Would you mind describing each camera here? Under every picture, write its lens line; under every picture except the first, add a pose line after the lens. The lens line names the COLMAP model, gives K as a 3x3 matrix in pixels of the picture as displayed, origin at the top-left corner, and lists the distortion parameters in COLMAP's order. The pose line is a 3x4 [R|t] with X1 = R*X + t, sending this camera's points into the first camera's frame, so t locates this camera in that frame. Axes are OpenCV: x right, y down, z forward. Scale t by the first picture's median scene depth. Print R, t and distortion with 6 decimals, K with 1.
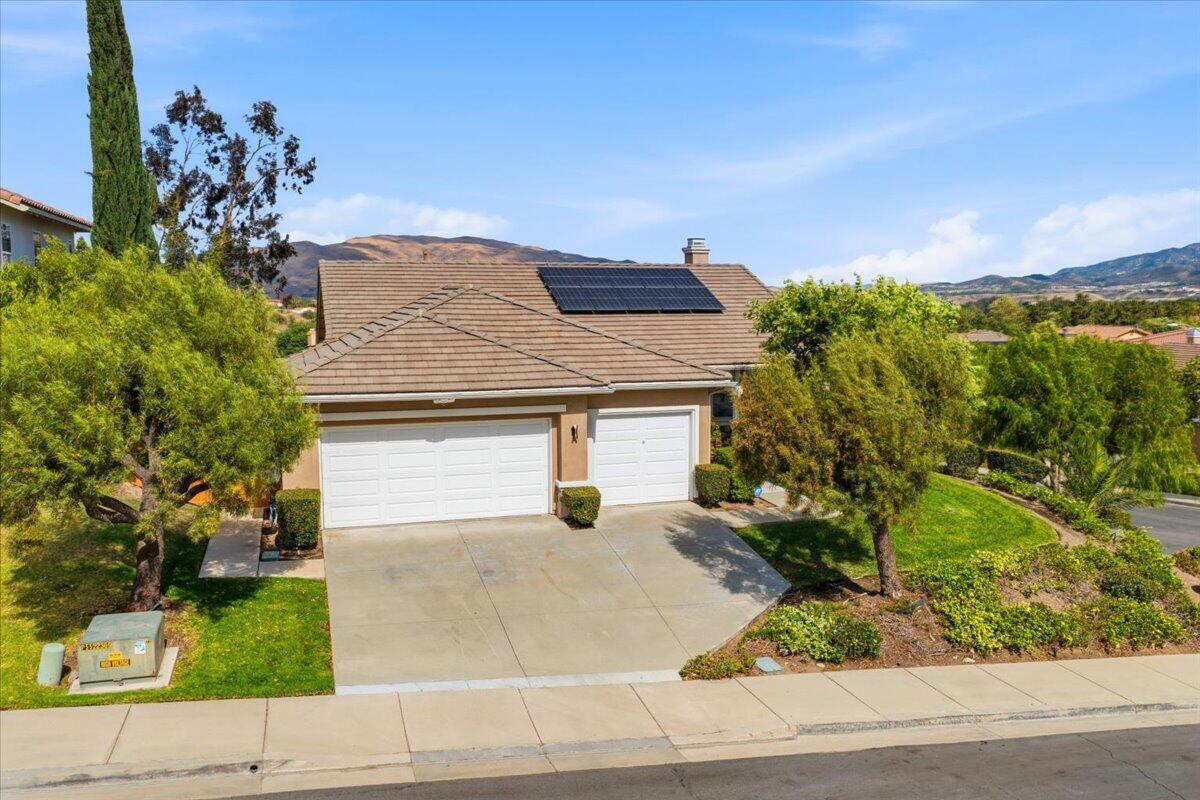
lens RADIAL K [[990.1, 0, 600.0], [0, 990.1, 400.0], [0, 0, 1]] dist [0.010188, -0.006543]
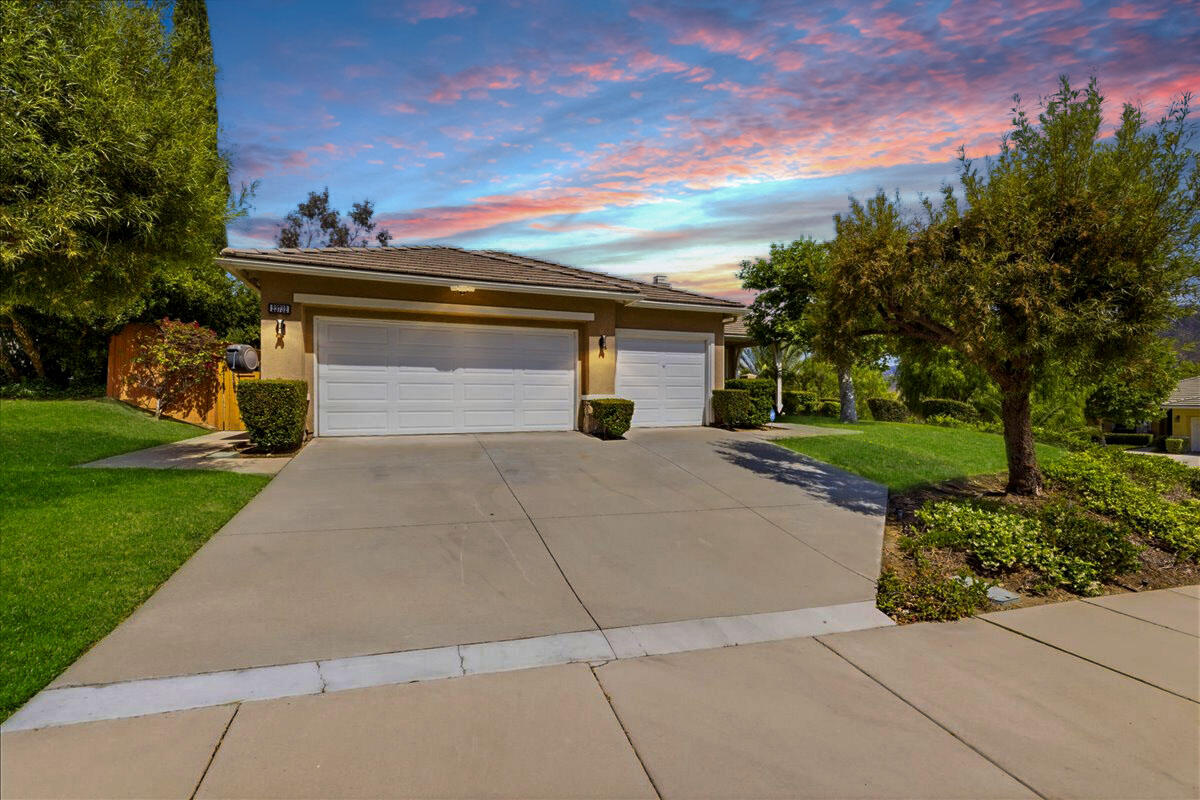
lens RADIAL K [[497.8, 0, 600.7], [0, 497.8, 396.5], [0, 0, 1]] dist [0.003671, 0.000064]
pose [[0.997540, 0.004974, 0.069921, -0.068441], [0.002253, 0.994688, -0.102910, 0.150591], [-0.070062, 0.102814, 0.992230, 0.582660]]
